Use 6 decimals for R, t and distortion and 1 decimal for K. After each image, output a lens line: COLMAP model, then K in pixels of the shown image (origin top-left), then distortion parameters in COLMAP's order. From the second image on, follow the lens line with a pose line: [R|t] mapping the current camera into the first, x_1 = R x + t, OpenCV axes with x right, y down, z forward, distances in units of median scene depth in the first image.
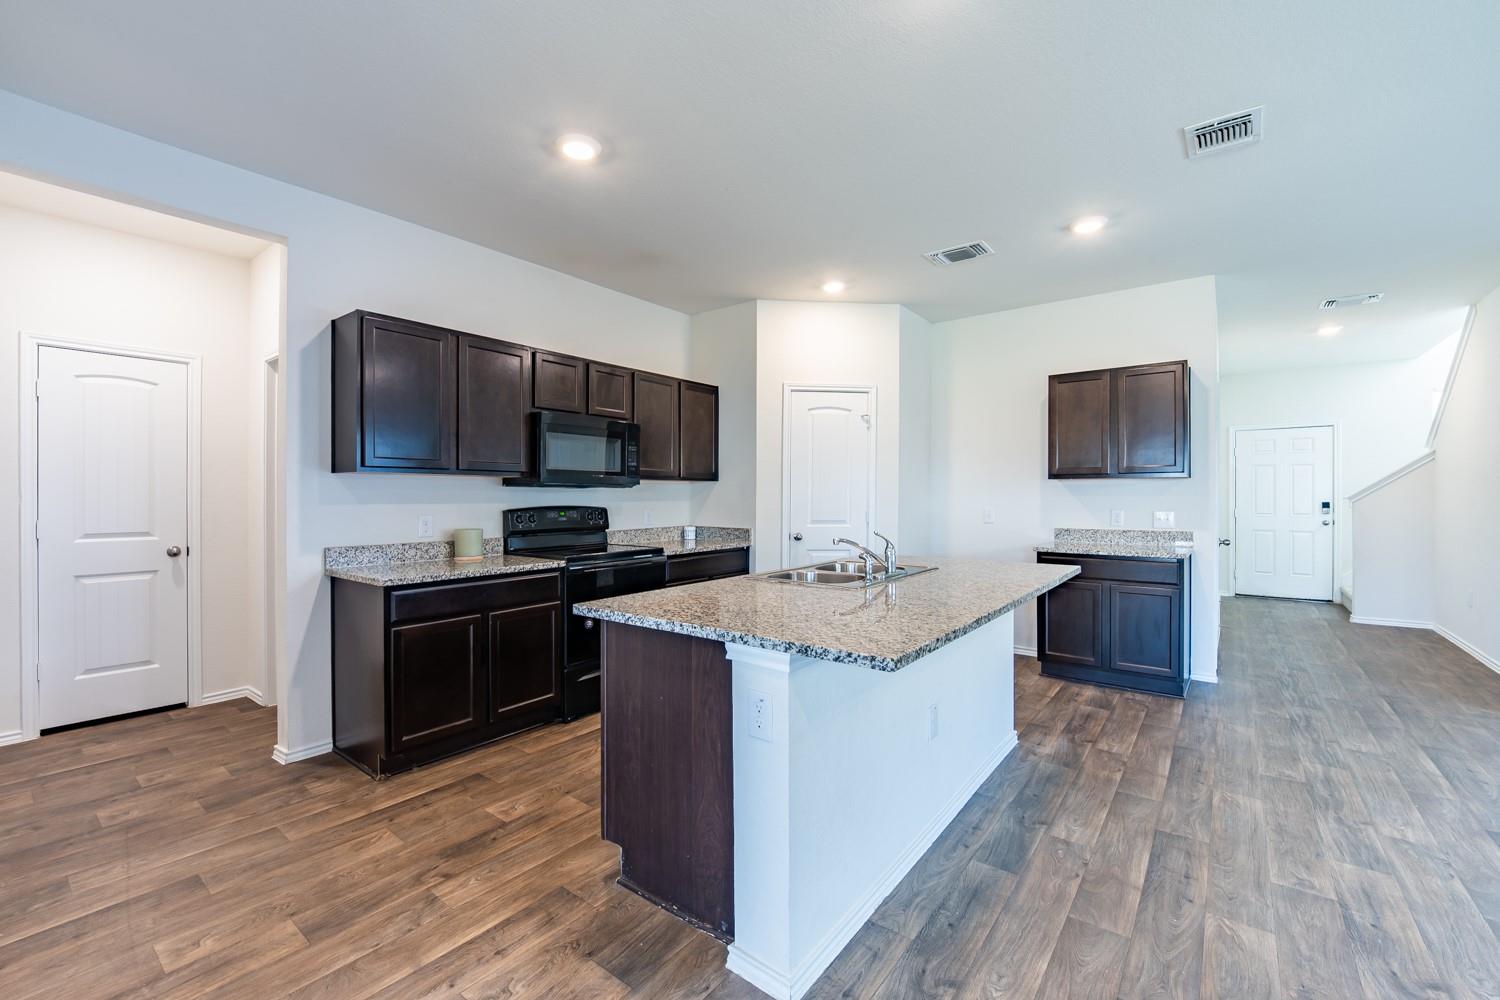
lens RADIAL K [[620.3, 0, 744.8], [0, 620.3, 500.9], [0, 0, 1]] dist [0.006815, -0.015164]
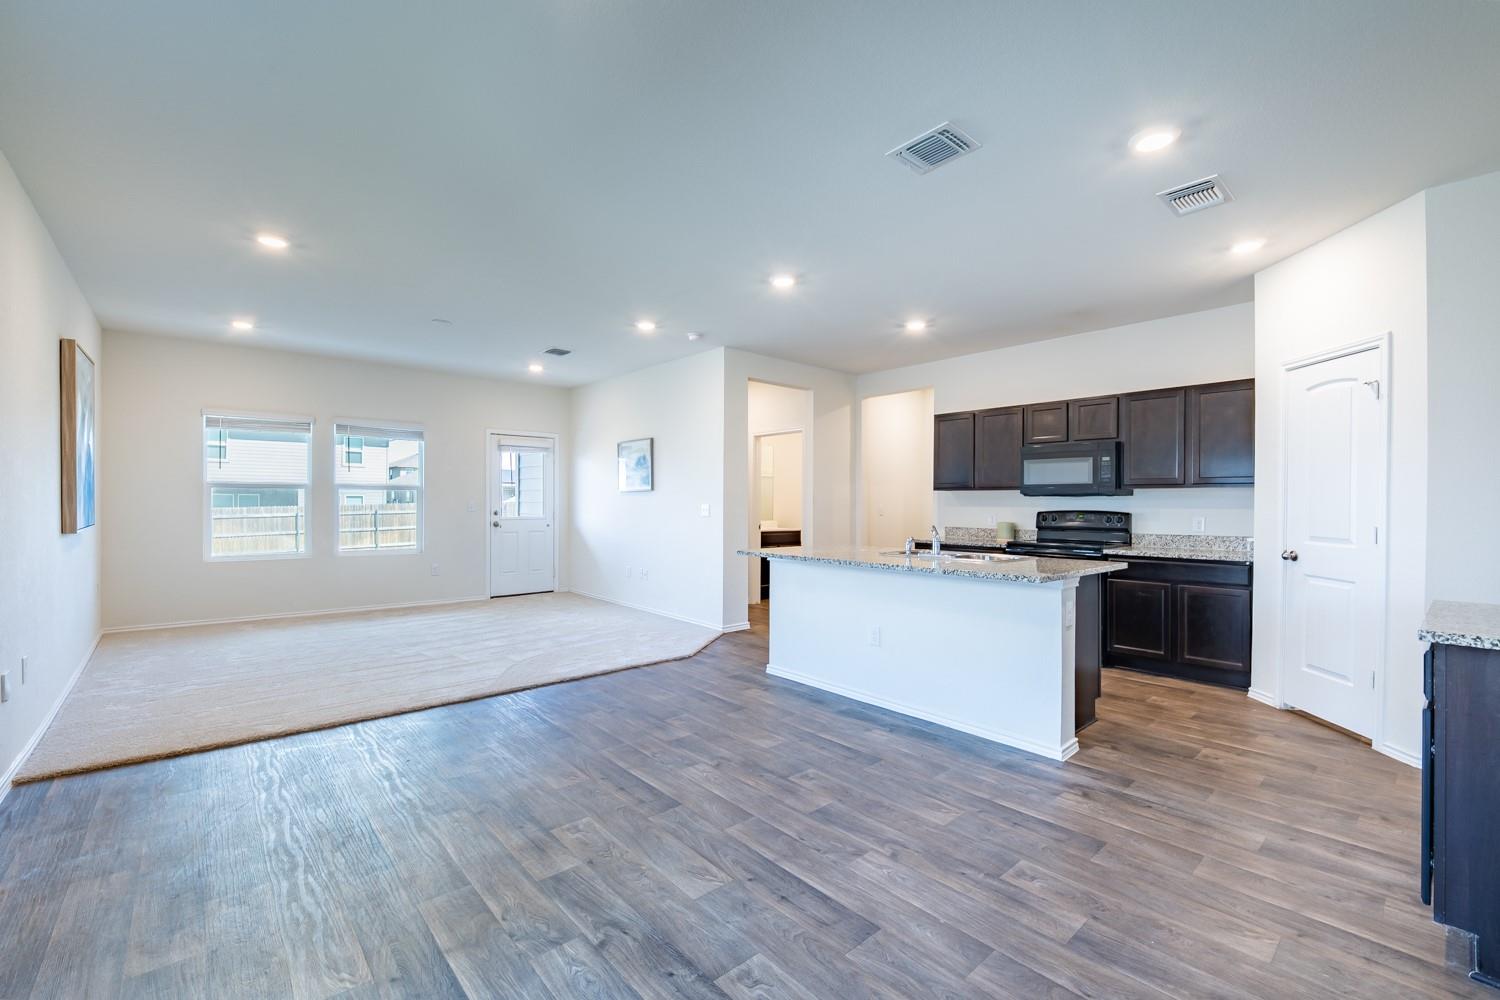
lens RADIAL K [[623.8, 0, 741.9], [0, 623.8, 501.2], [0, 0, 1]] dist [0.021990, 0.000096]
pose [[-0.189571, -0.001036, -0.981867, 1.168602], [-0.011357, 0.999935, 0.001137, -0.004255], [0.981801, 0.011367, -0.189570, 0.551502]]
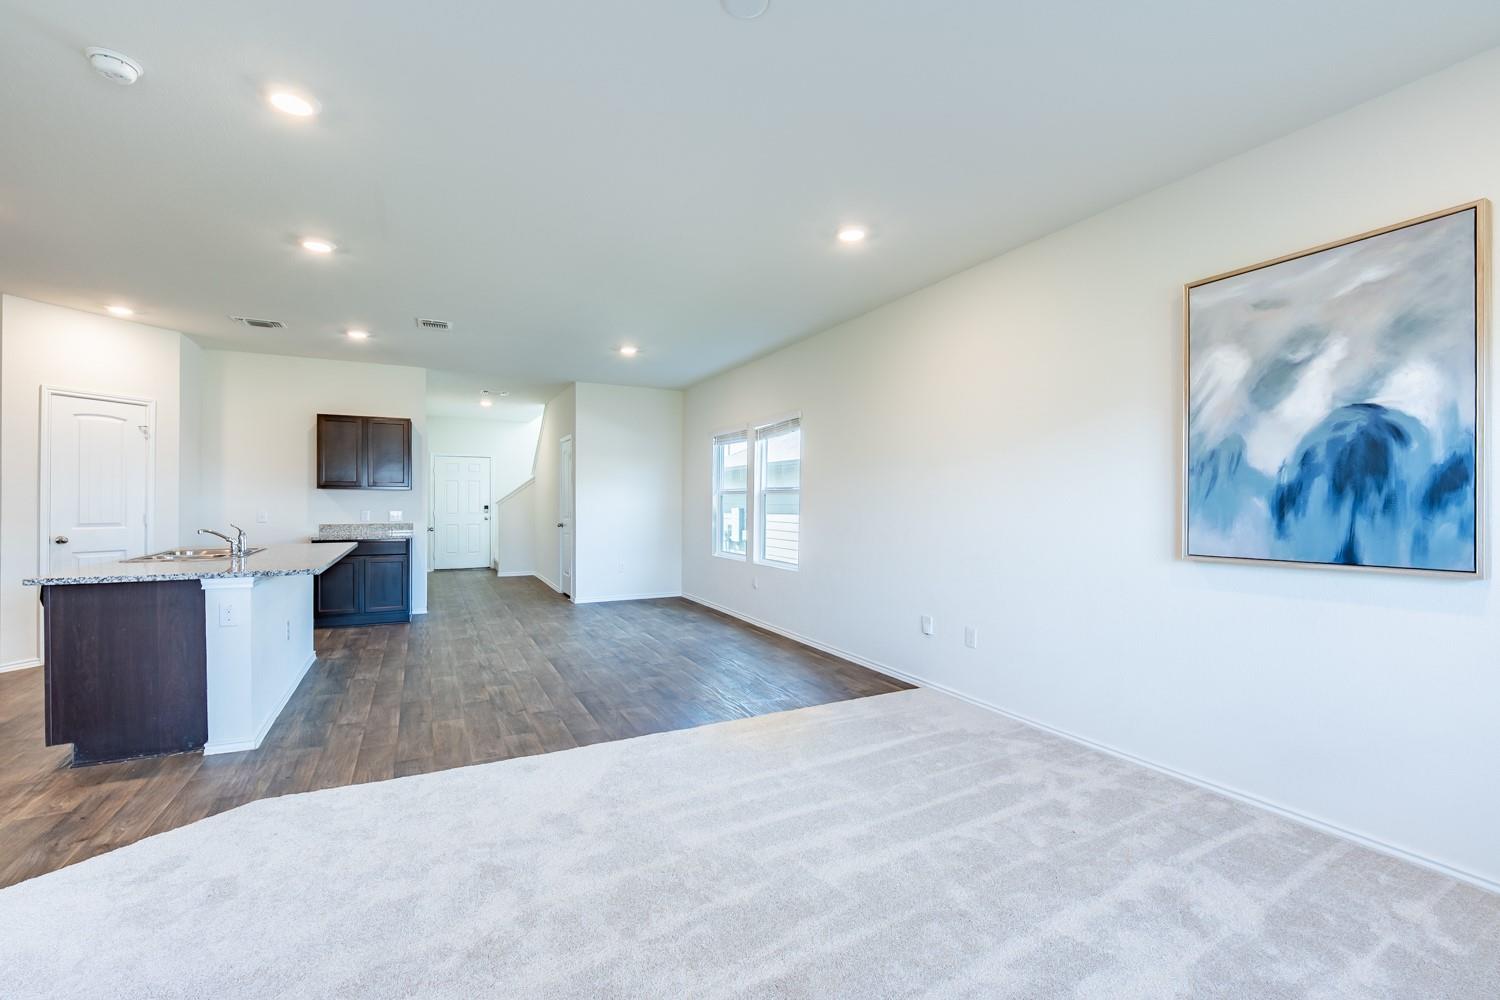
lens RADIAL K [[629.4, 0, 753.0], [0, 629.4, 503.4], [0, 0, 1]] dist [0.012120, -0.015364]
pose [[0.414867, 0.000722, 0.909882, -0.436383], [0.001558, 0.999998, -0.001504, 0.002067], [-0.909881, 0.002042, 0.414865, -0.525904]]
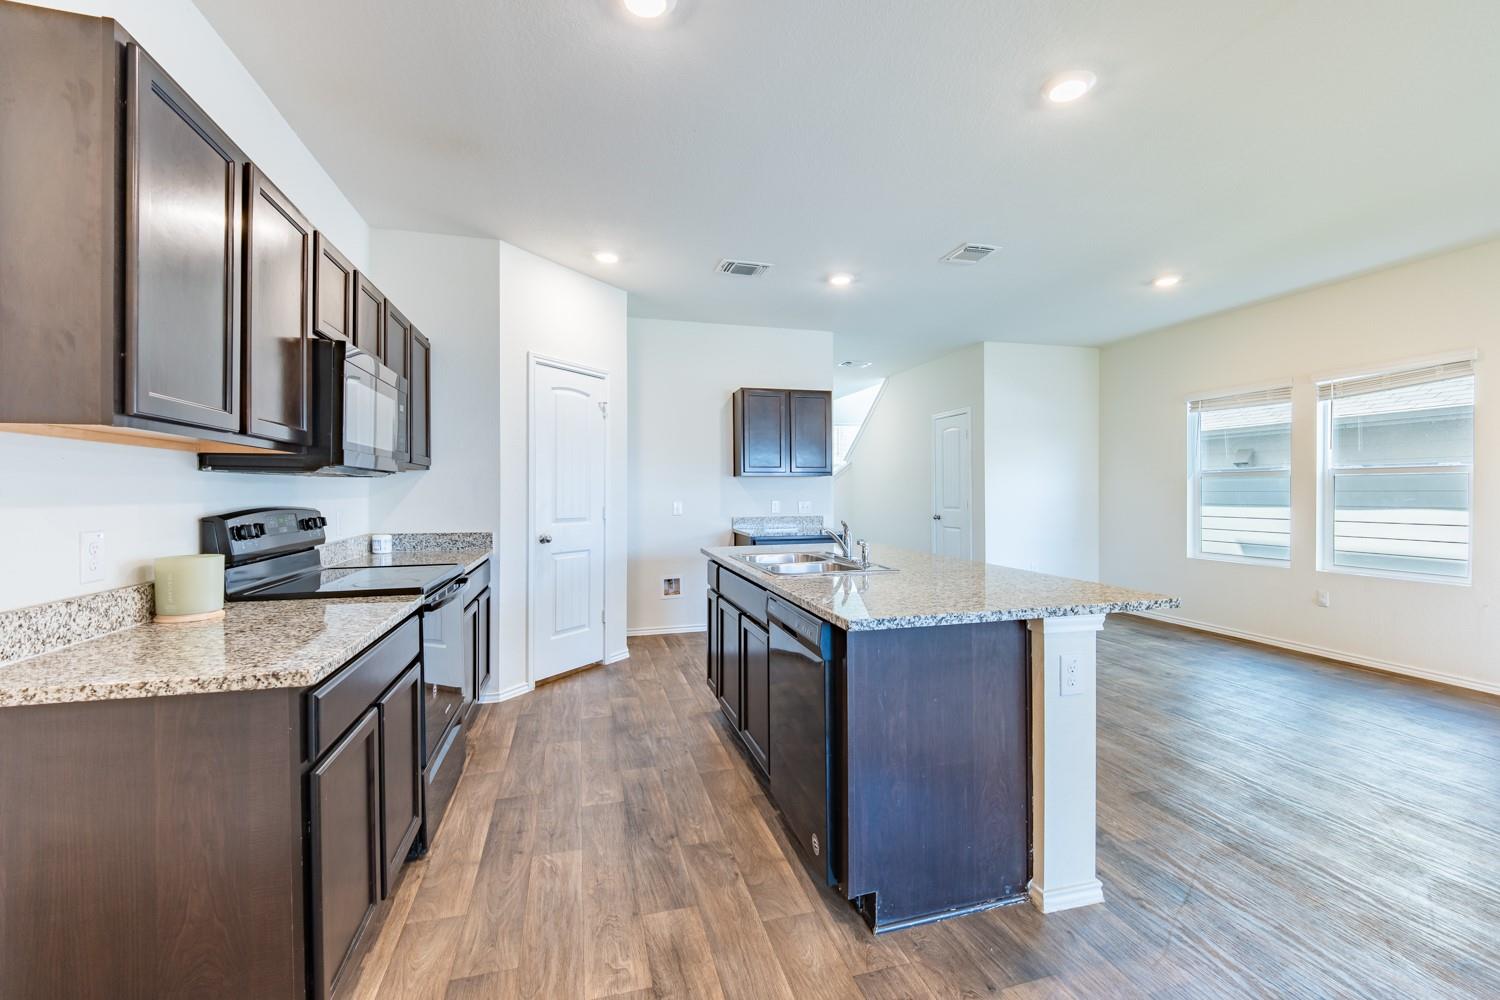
lens RADIAL K [[629.4, 0, 753.0], [0, 629.4, 503.4], [0, 0, 1]] dist [0.012120, -0.015364]
pose [[0.590179, -0.015636, 0.807121, -0.508084], [0.009561, 0.999878, 0.012379, 0.002506], [-0.807216, 0.000412, 0.590256, 0.314223]]
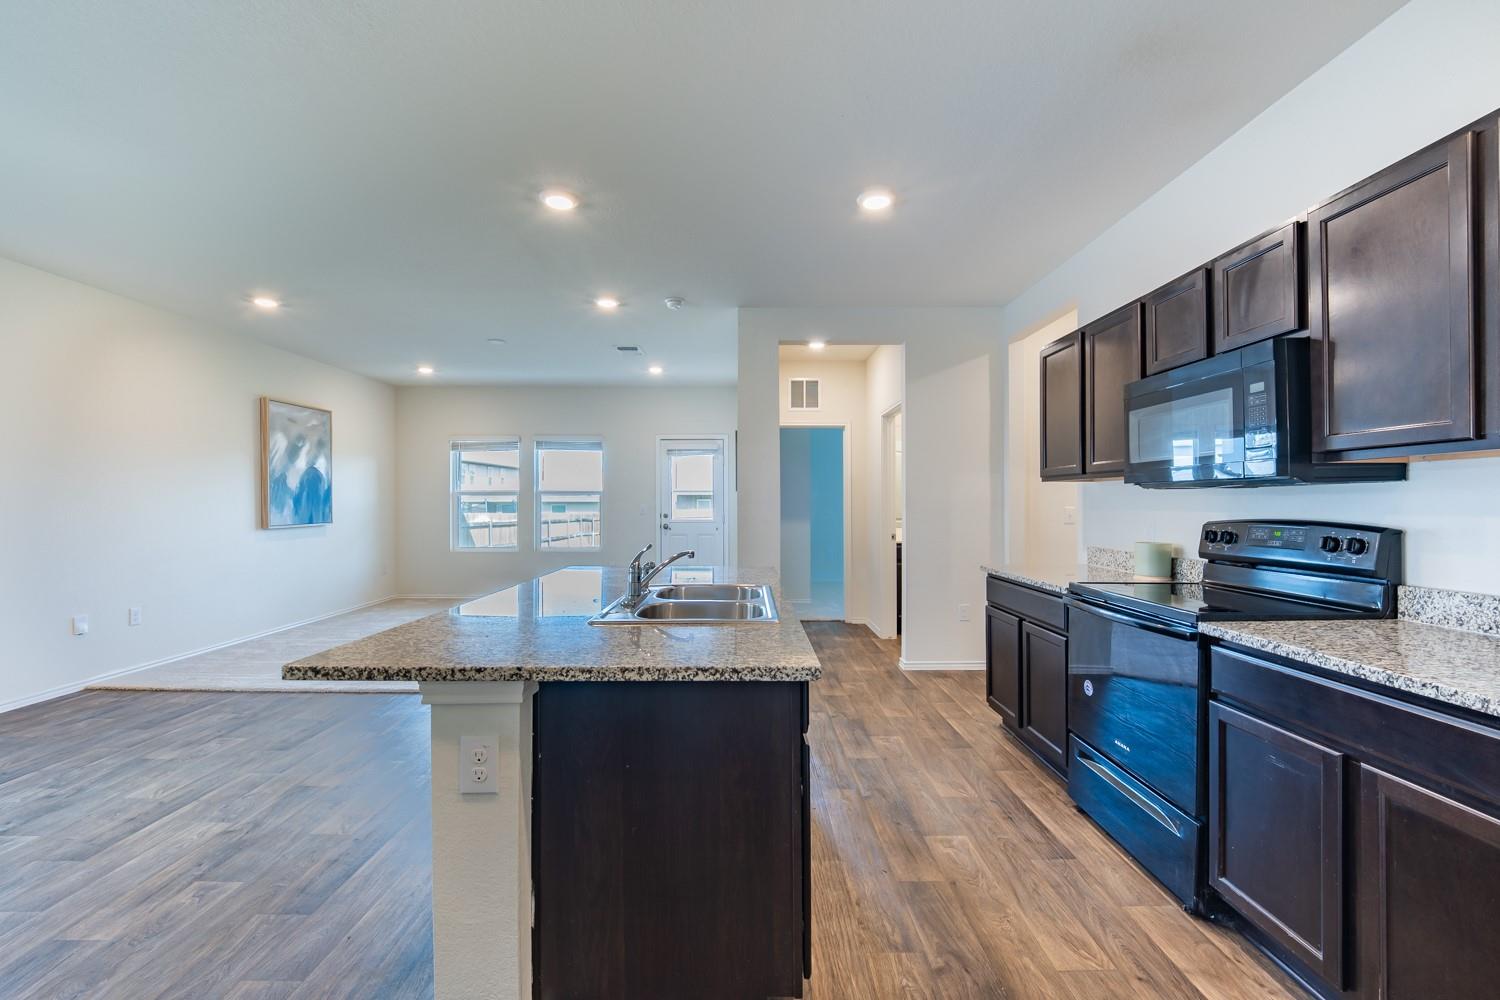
lens RADIAL K [[608.5, 0, 750.0], [0, 608.5, 500.0], [0, 0, 1]] dist [-0.032510, -0.000381]
pose [[-0.781164, -0.004303, -0.624312, 0.403453], [-0.004339, 0.999990, -0.001464, -0.006039], [0.624311, 0.001565, -0.781174, 1.132115]]
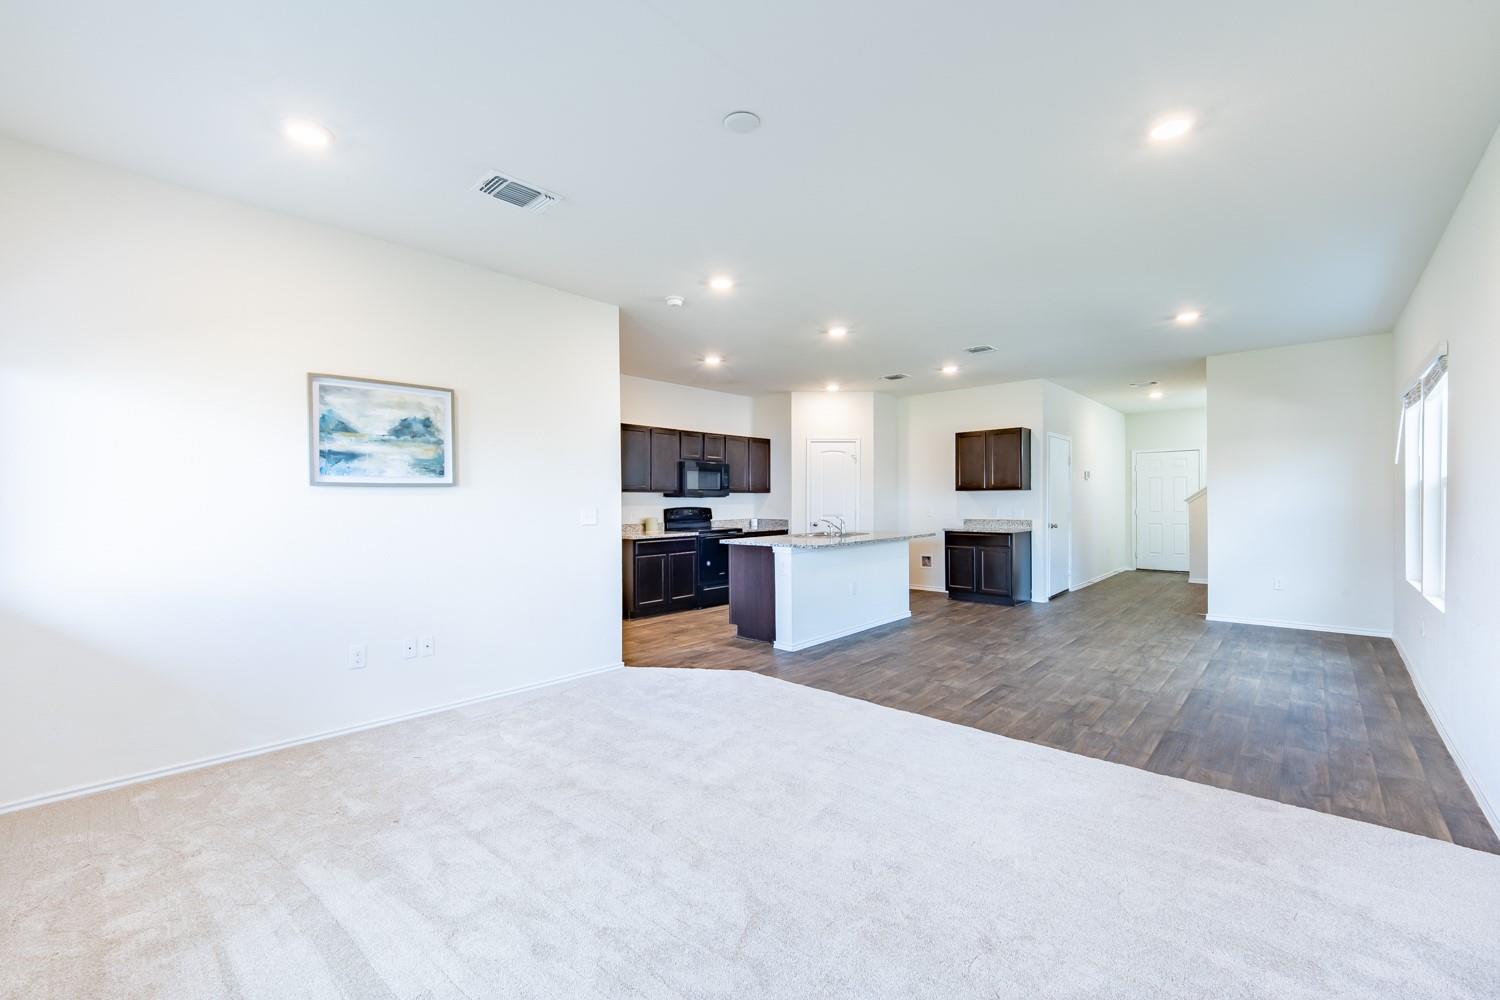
lens RADIAL K [[620.3, 0, 744.8], [0, 620.3, 500.9], [0, 0, 1]] dist [0.006815, -0.015164]
pose [[0.996544, -0.004361, -0.082955, 0.038402], [0.003950, 0.999979, -0.005118, 0.000100], [0.082975, 0.004772, 0.996540, -0.934646]]
